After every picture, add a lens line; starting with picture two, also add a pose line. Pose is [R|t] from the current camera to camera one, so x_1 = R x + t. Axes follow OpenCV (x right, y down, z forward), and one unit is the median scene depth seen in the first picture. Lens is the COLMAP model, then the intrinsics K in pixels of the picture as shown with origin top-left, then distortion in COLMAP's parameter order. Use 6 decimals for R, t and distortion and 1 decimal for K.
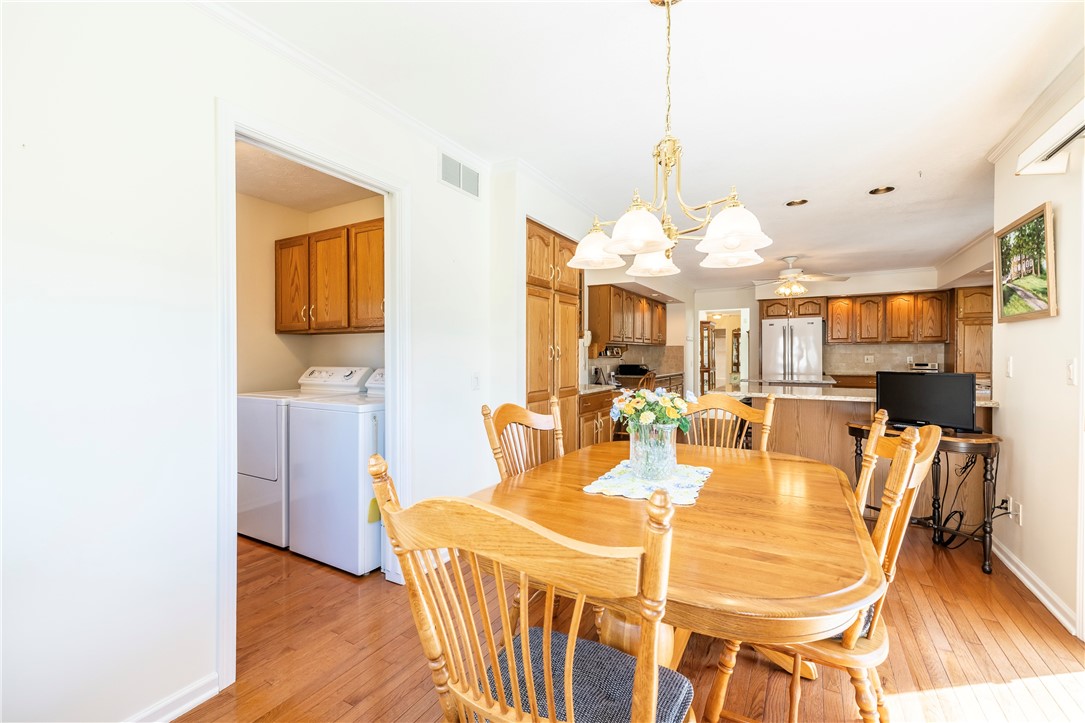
lens RADIAL K [[465.8, 0, 537.9], [0, 465.8, 357.2], [0, 0, 1]] dist [0.006414, 0.000131]
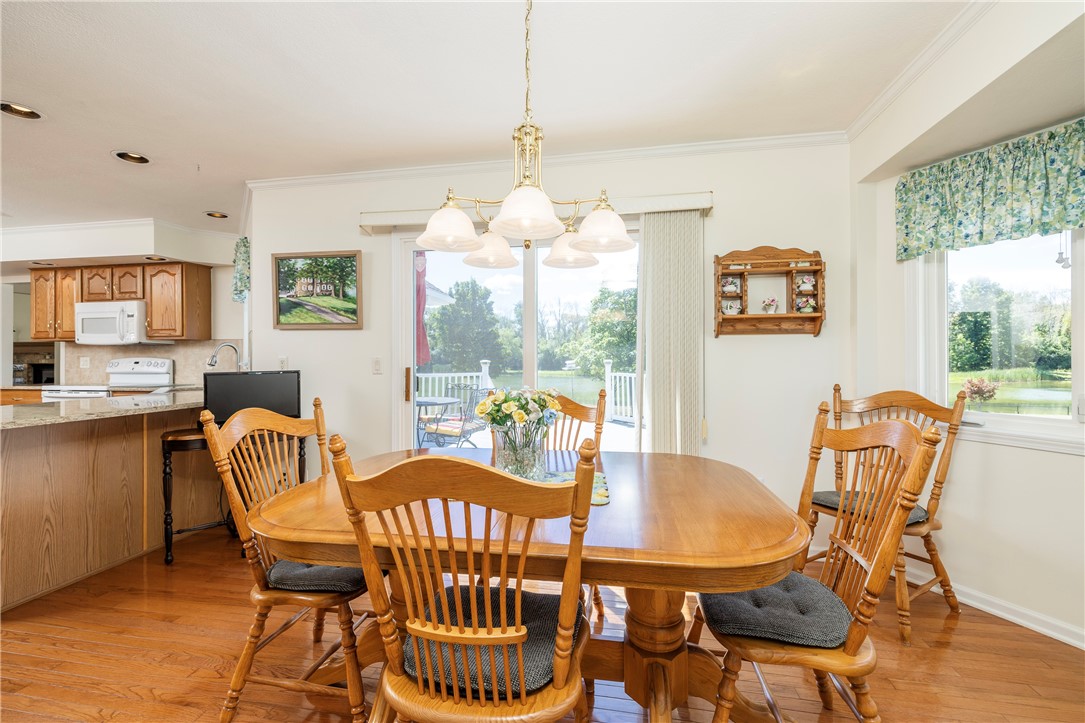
lens RADIAL K [[465.8, 0, 545.5], [0, 465.8, 355.9], [0, 0, 1]] dist [0.006414, 0.000131]
pose [[-0.333008, 0.007325, 0.942896, -0.143576], [0.008217, 0.999954, -0.004866, 0.003091], [-0.942888, 0.006127, -0.333053, 0.285706]]
